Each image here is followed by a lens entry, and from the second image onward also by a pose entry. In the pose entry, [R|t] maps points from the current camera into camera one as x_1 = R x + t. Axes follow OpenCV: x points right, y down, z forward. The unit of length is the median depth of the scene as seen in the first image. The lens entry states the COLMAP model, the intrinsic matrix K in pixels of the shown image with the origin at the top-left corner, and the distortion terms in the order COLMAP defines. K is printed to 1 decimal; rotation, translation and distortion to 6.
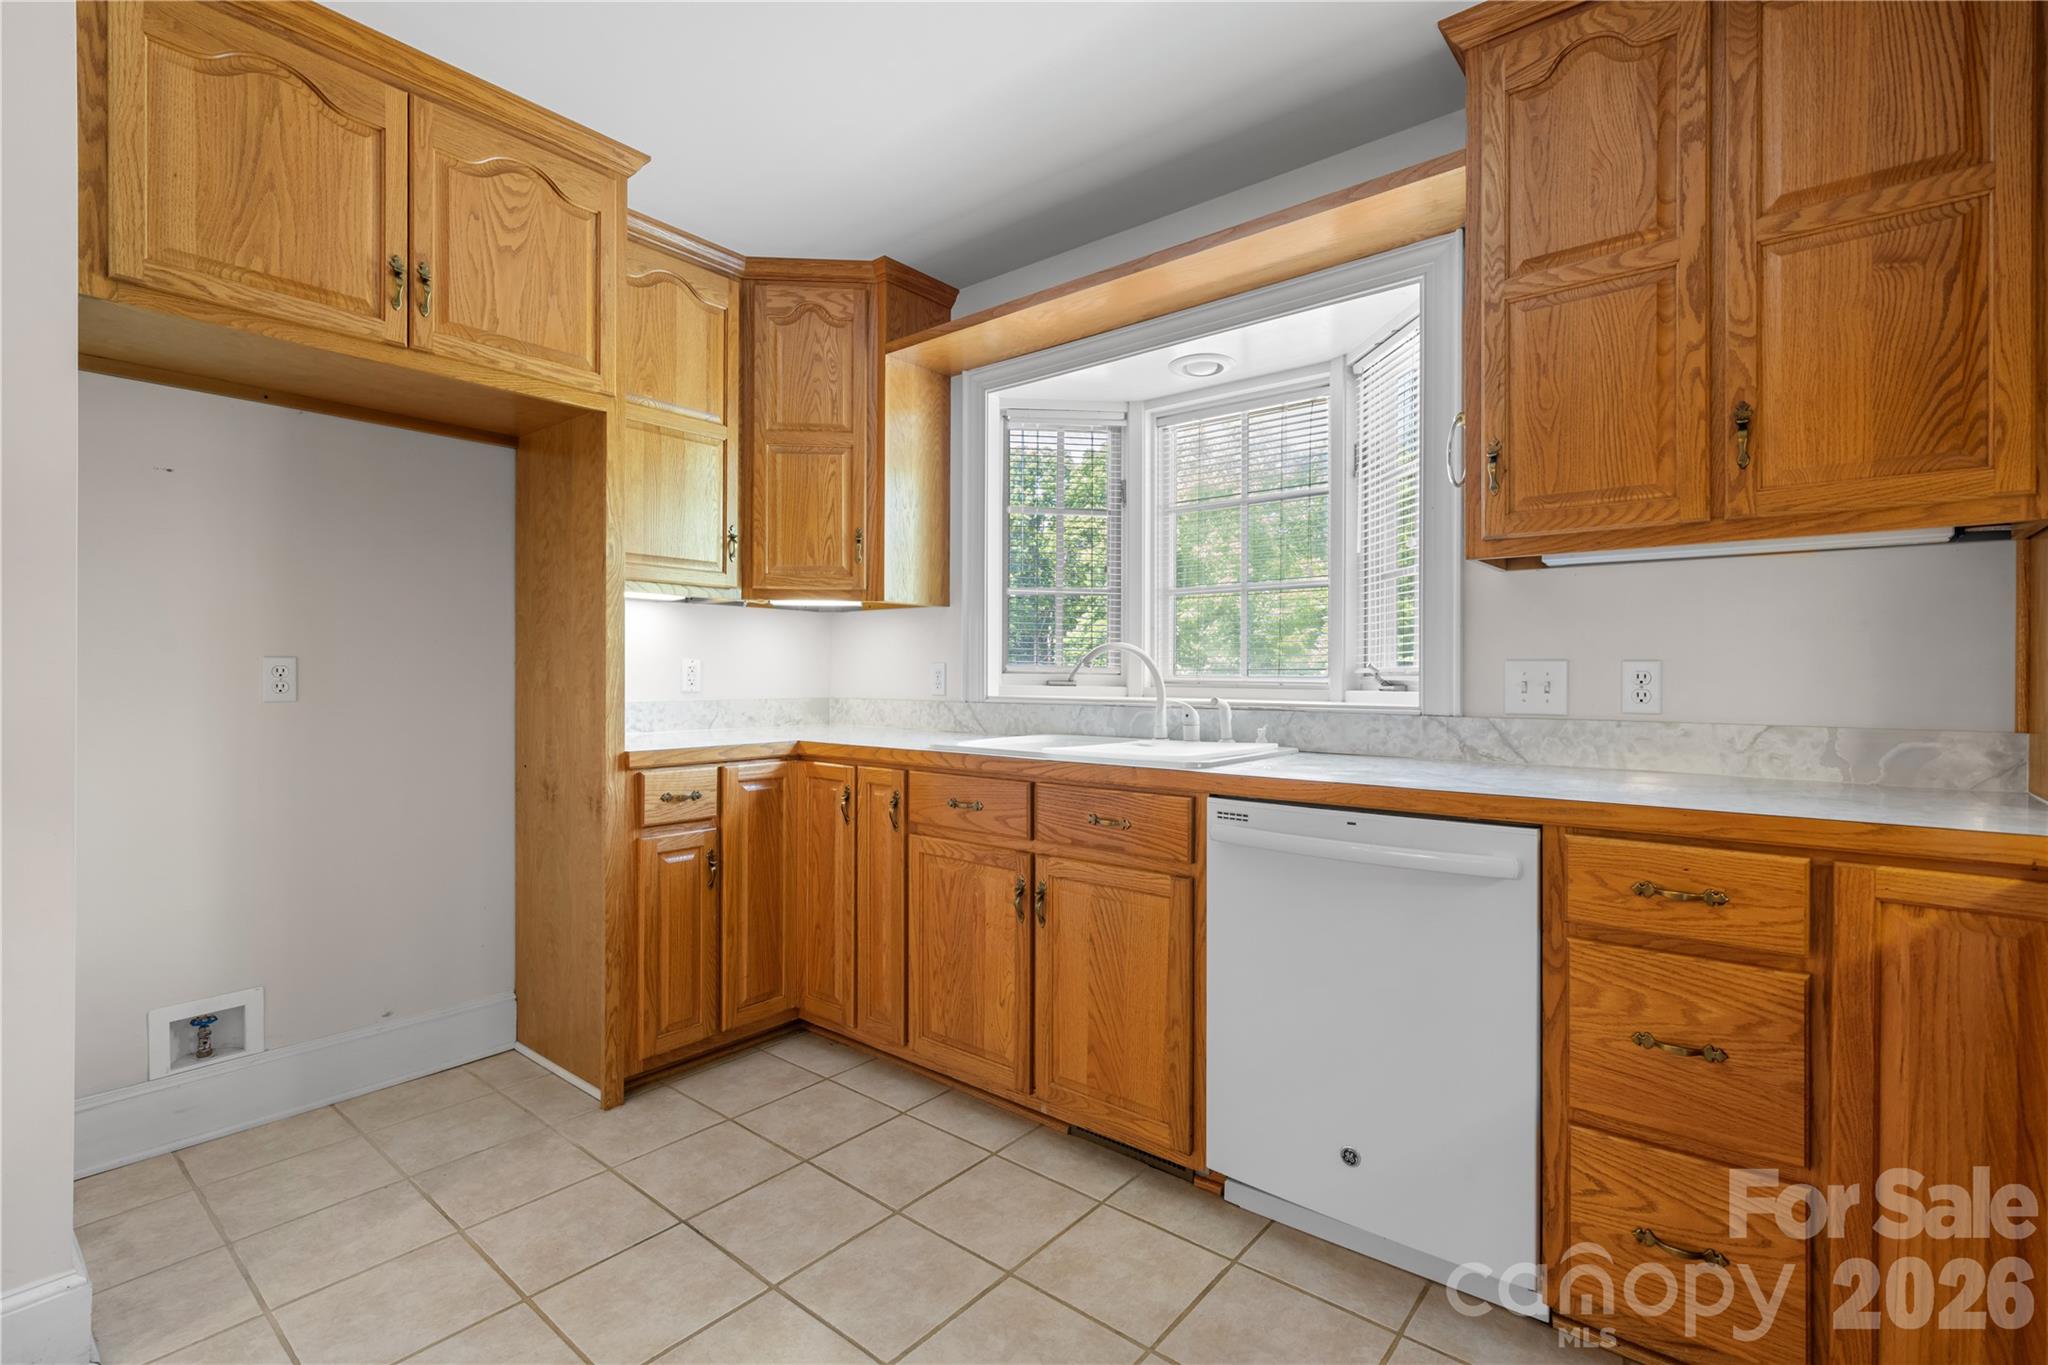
lens RADIAL K [[925.8, 0, 1026.7], [0, 925.8, 685.7], [0, 0, 1]] dist [-0.001125, -0.000106]
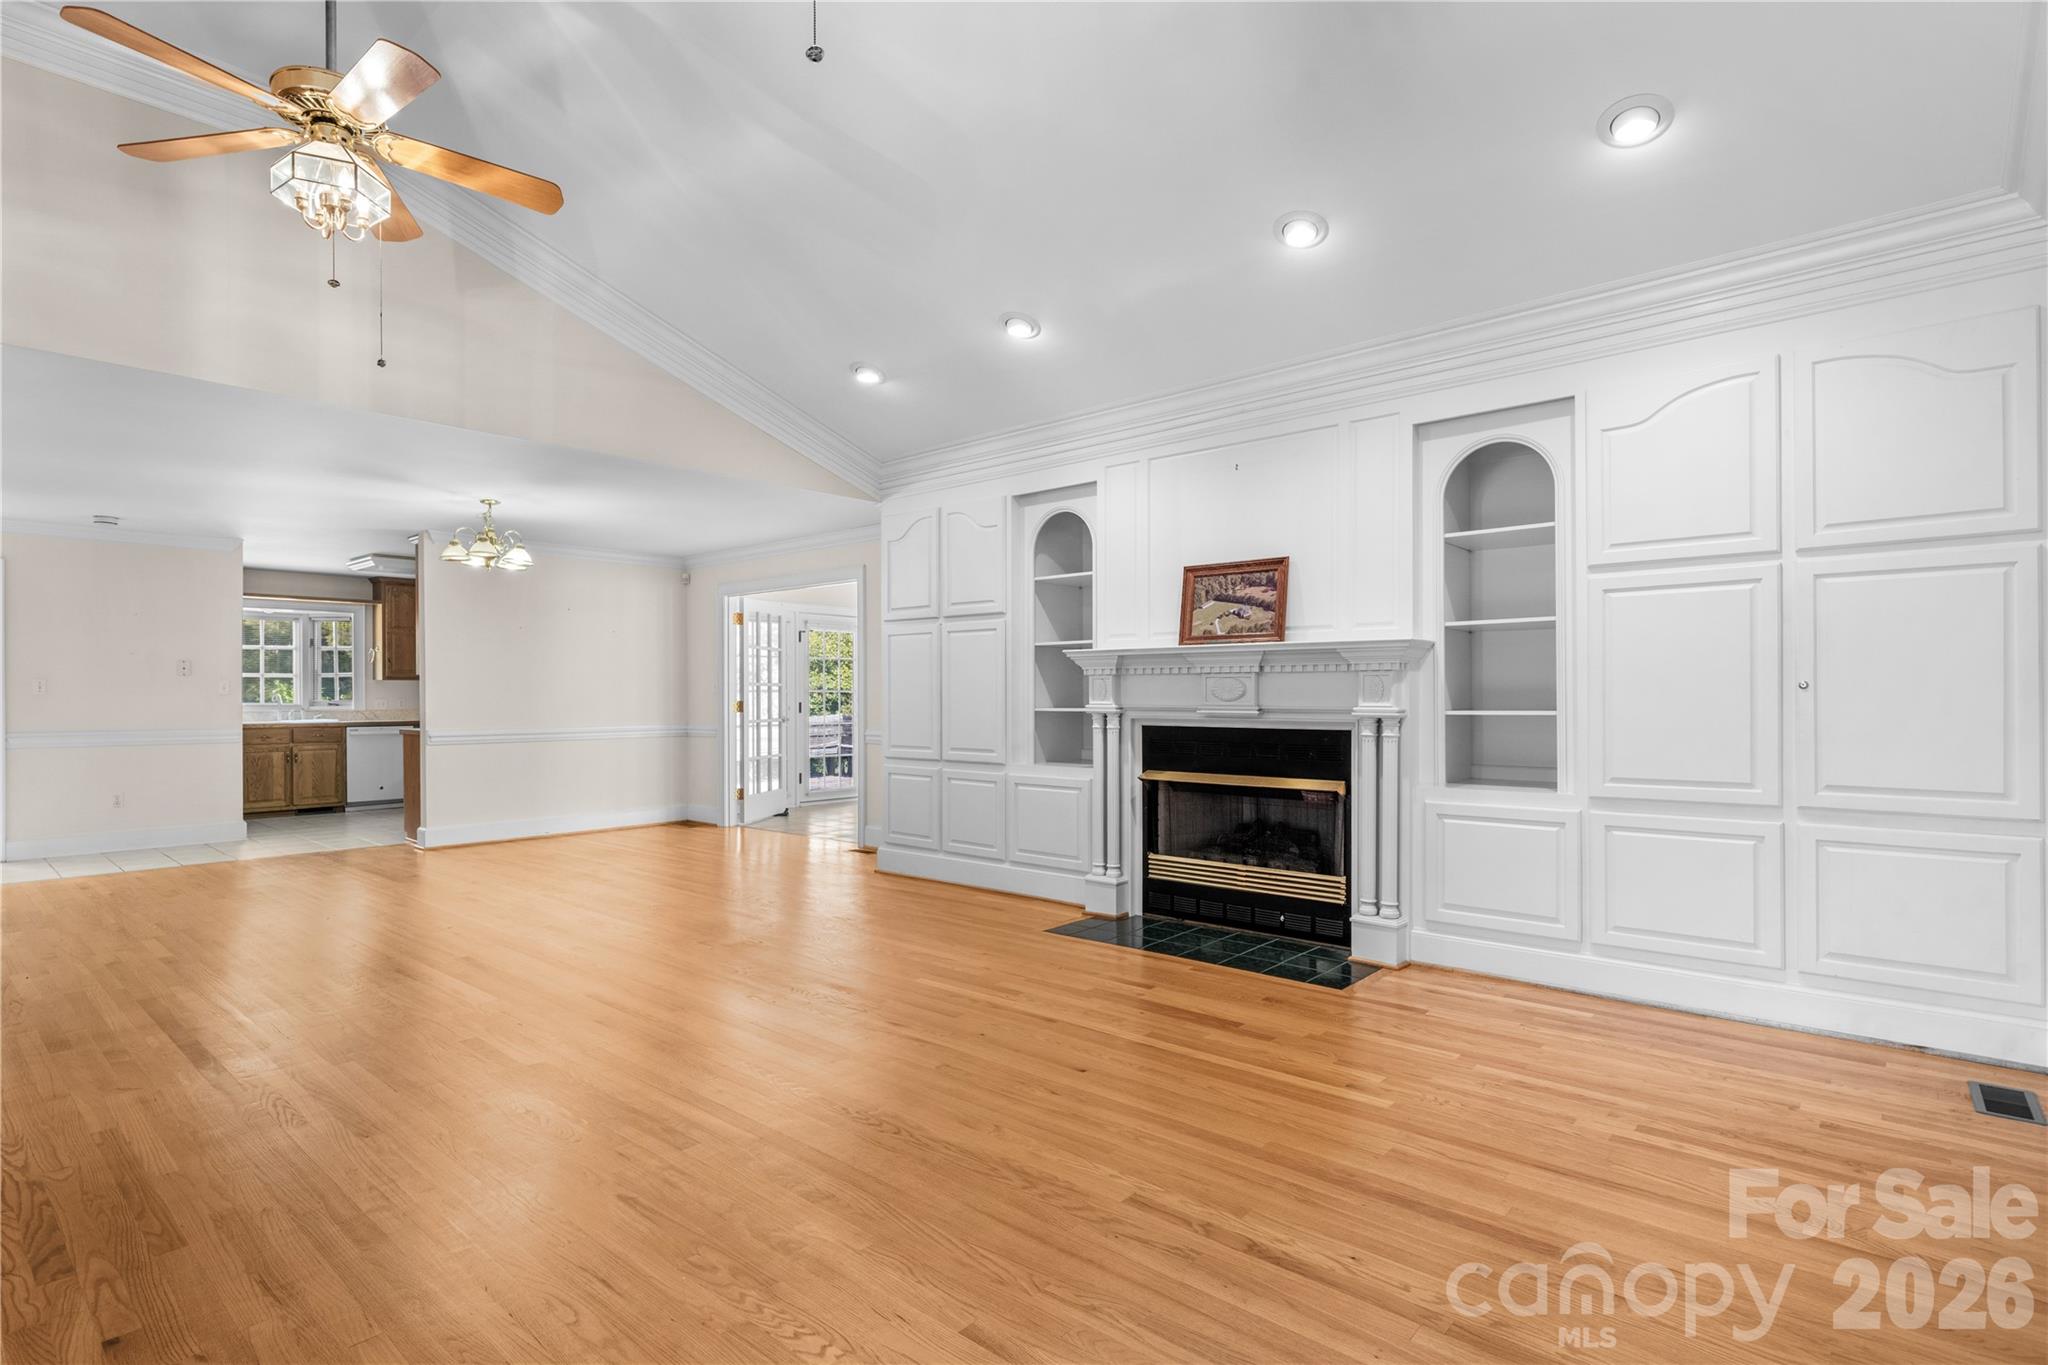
lens RADIAL K [[990.2, 0, 1017.7], [0, 990.2, 694.1], [0, 0, 1]] dist [-0.000357, 0.000323]
pose [[0.036537, -0.002758, 0.999329, -5.423118], [0.013845, 0.999902, 0.002253, -0.018995], [-0.999236, 0.013753, 0.036571, -3.036783]]
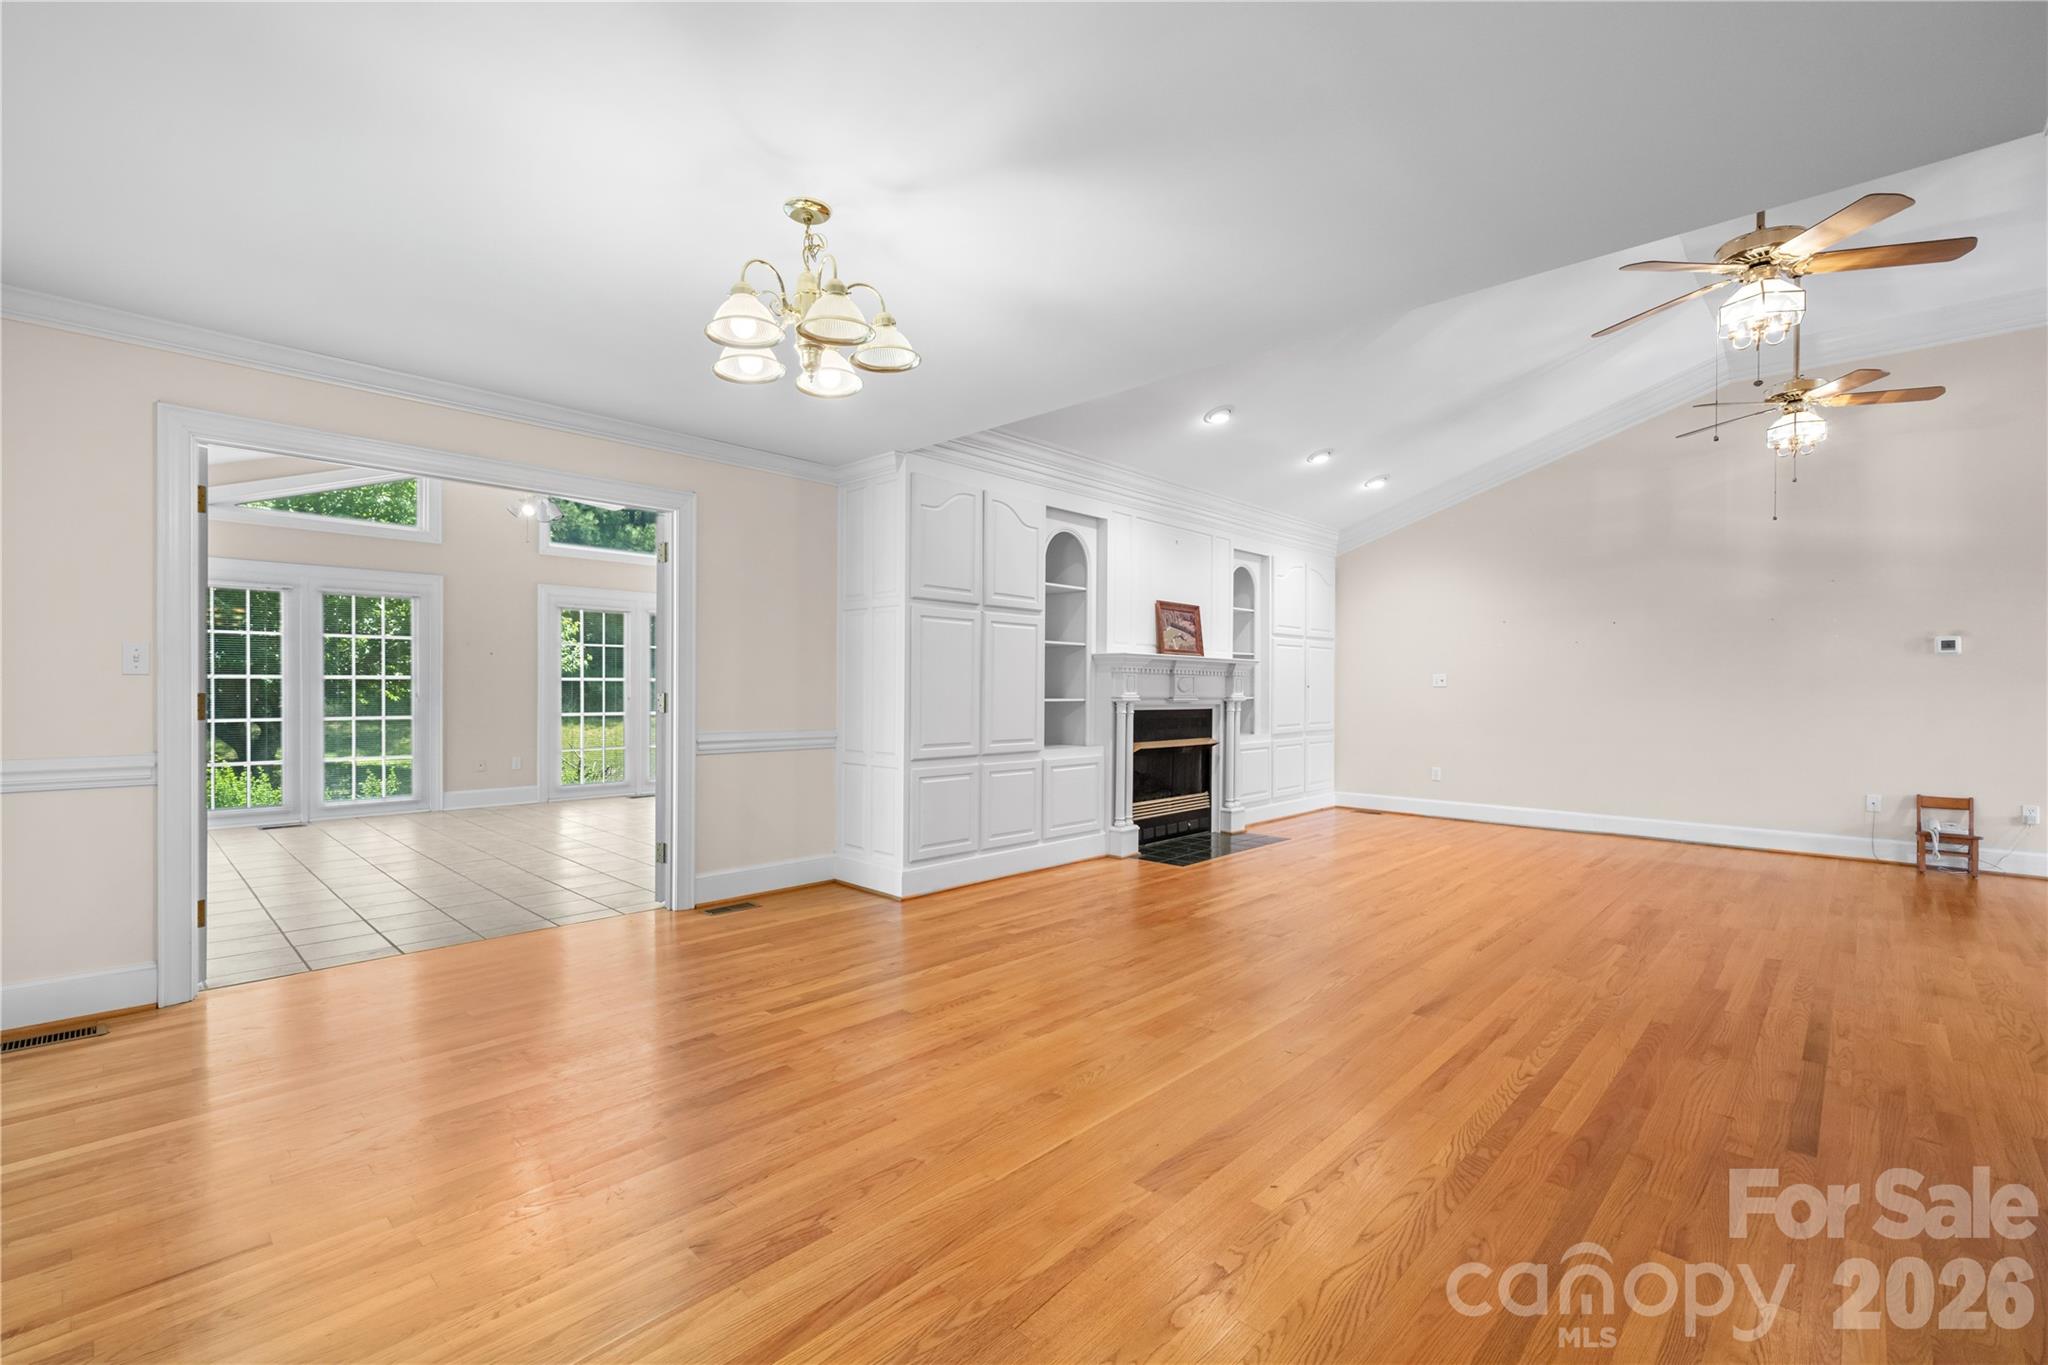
lens RADIAL K [[900.8, 0, 1012.8], [0, 900.8, 705.1], [0, 0, 1]] dist [0.000610, -0.000256]
pose [[-0.996937, -0.010814, 0.077460, -2.256108], [-0.008503, 0.999511, 0.030106, -0.042194], [-0.077747, 0.029355, -0.996541, 0.401823]]
